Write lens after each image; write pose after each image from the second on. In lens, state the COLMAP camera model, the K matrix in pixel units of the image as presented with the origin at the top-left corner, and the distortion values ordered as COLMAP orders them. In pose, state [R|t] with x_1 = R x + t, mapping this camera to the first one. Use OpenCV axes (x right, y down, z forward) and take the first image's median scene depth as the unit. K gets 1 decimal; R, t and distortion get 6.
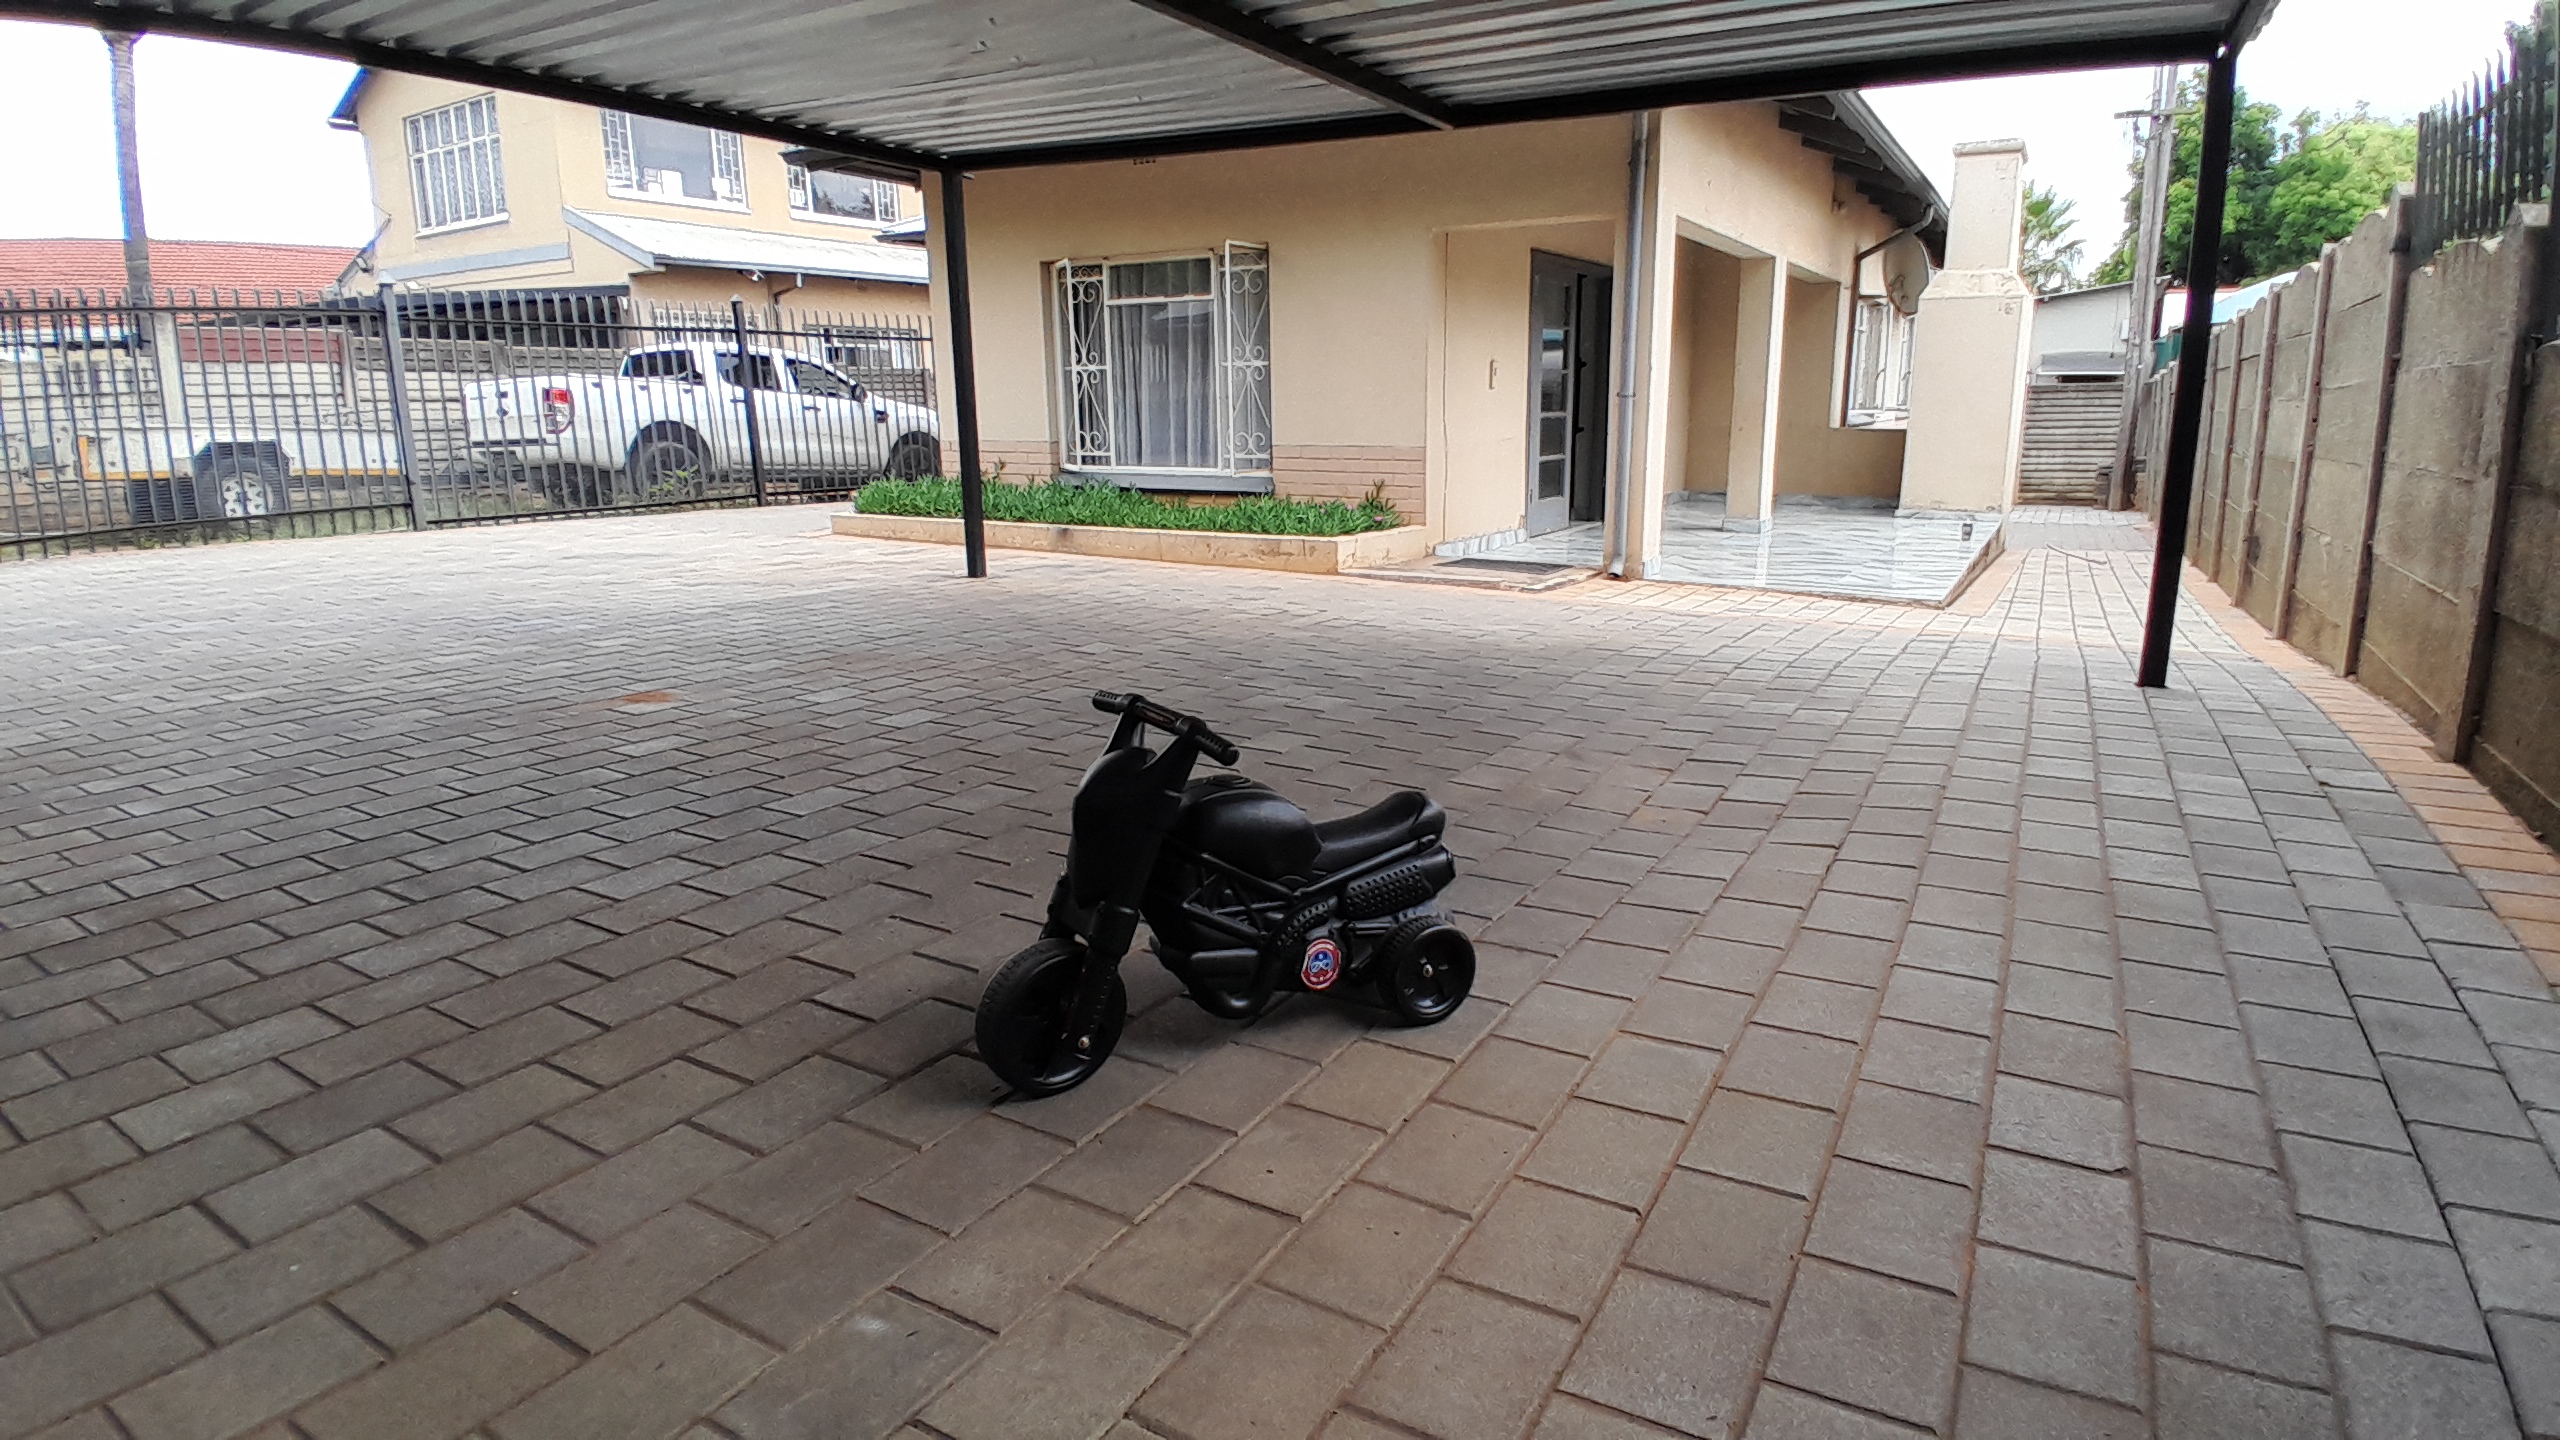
lens RADIAL K [[1276.3, 0, 1308.7], [0, 1276.3, 688.8], [0, 0, 1]] dist [0.025414, -0.063300]
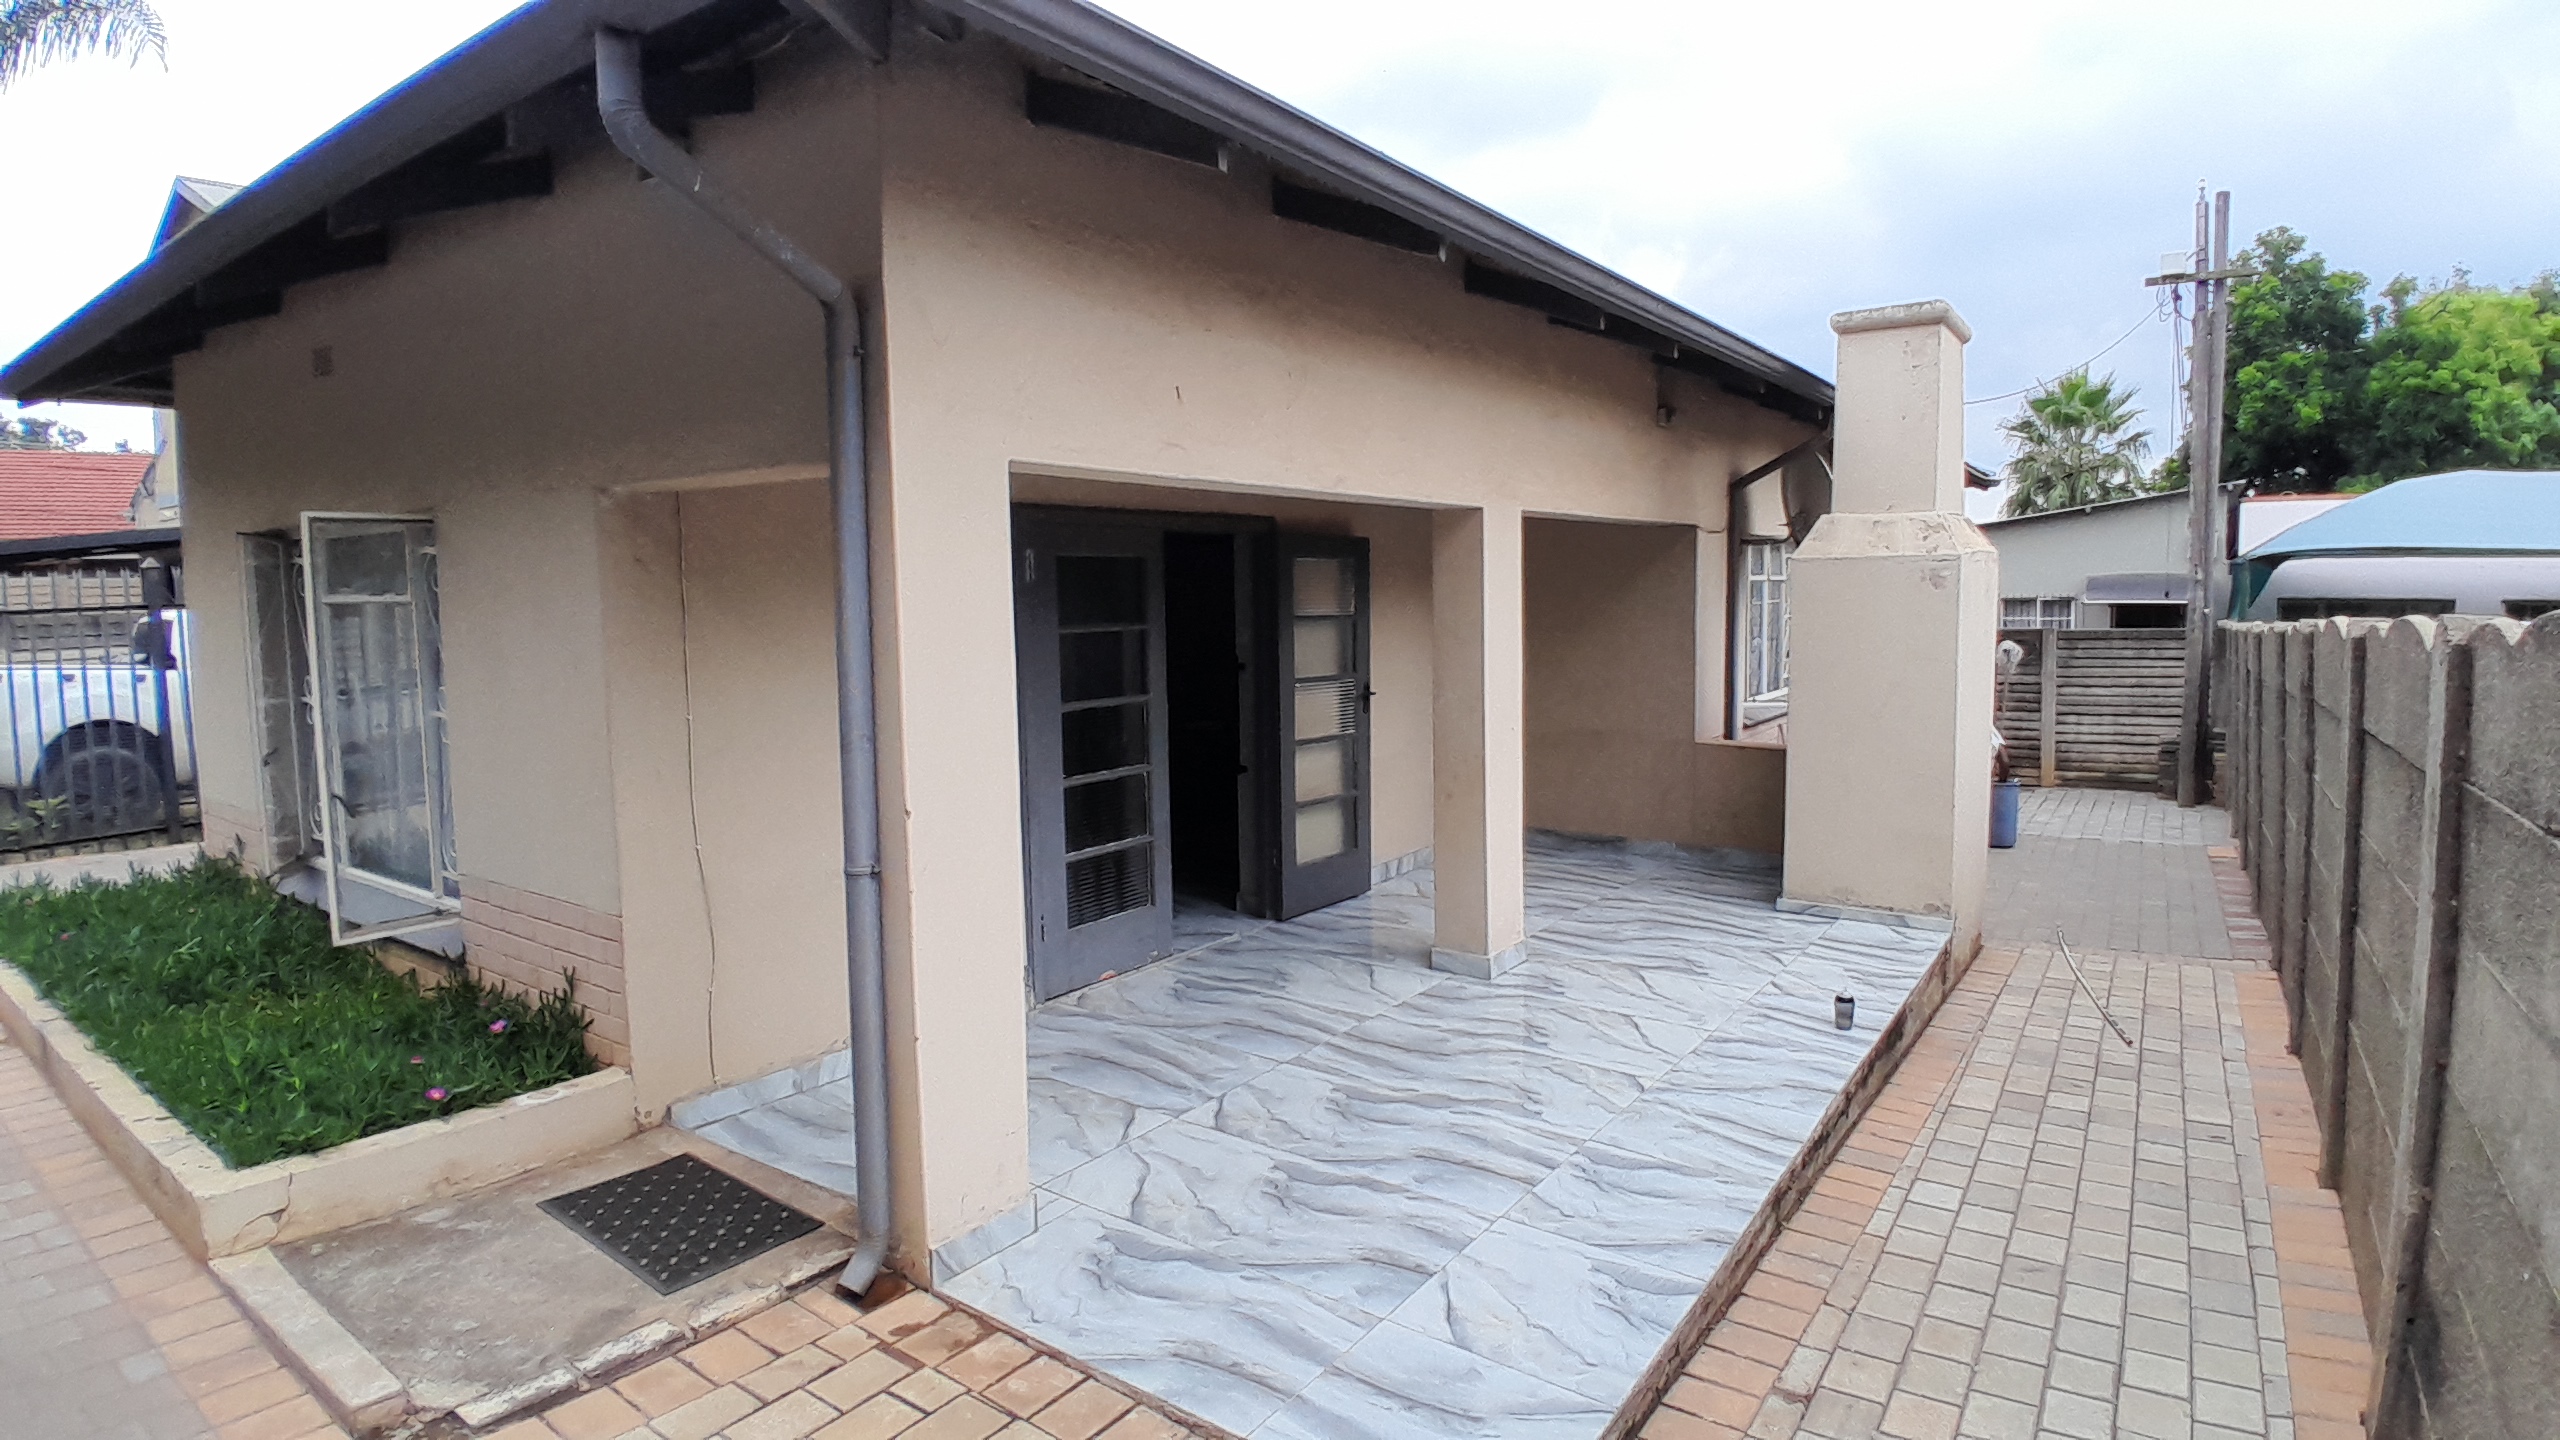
lens RADIAL K [[1276.1, 0, 1321.1], [0, 1276.1, 696.7], [0, 0, 1]] dist [0.013106, -0.053880]
pose [[0.998271, -0.000641, -0.058775, 0.131995], [-0.007314, 0.990814, -0.135036, -0.071127], [0.058321, 0.135232, 0.989096, 0.179789]]
